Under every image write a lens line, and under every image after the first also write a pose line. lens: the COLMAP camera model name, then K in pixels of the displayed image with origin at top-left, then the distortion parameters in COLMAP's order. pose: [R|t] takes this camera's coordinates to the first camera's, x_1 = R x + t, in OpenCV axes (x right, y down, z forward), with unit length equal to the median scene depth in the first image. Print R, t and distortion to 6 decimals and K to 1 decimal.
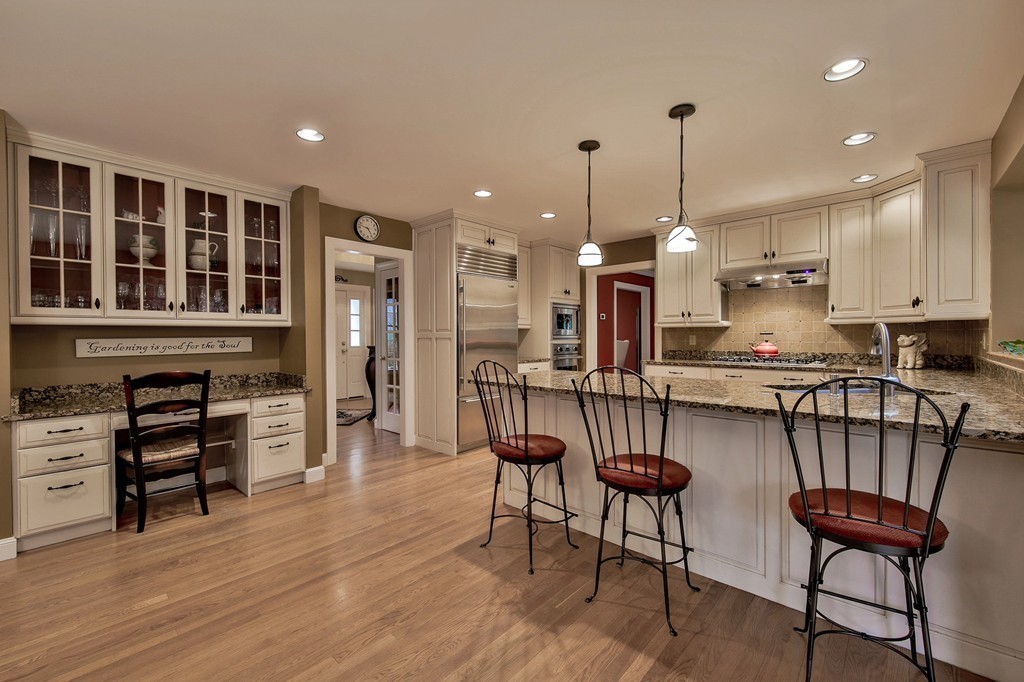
lens RADIAL K [[422.1, 0, 497.8], [0, 422.1, 339.1], [0, 0, 1]] dist [-0.000005, -0.000331]
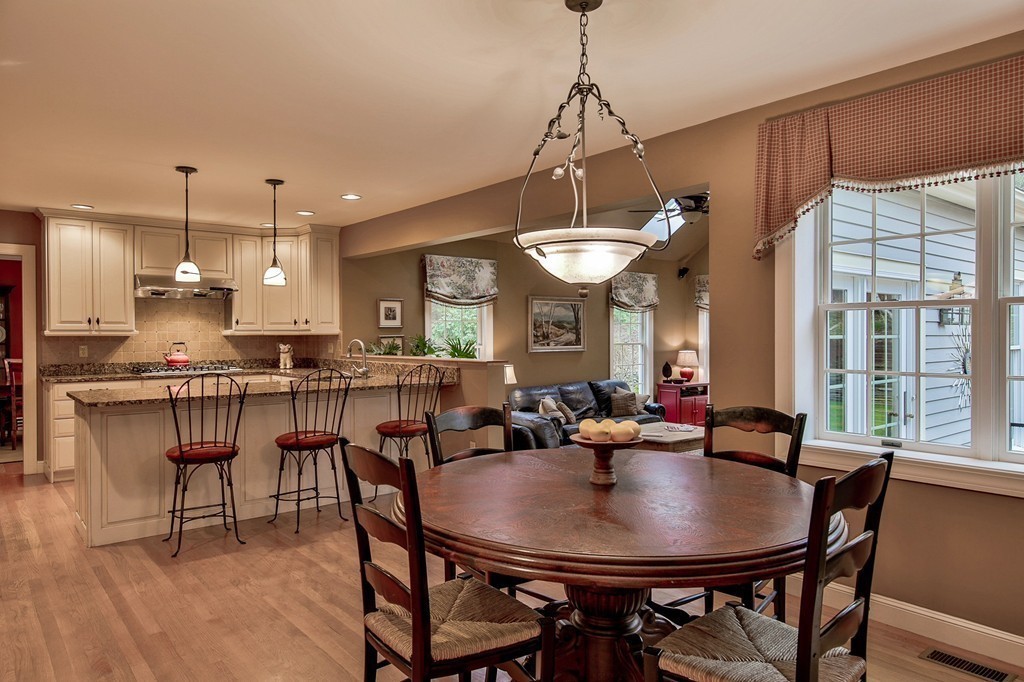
lens RADIAL K [[681.7, 0, 512.0], [0, 681.7, 341.0], [0, 0, 1]] dist [0.000775, -0.000107]
pose [[0.136860, -0.005274, 0.990576, -1.017208], [0.010282, 0.999940, 0.003903, -0.019401], [-0.990537, 0.009651, 0.136906, -0.028810]]
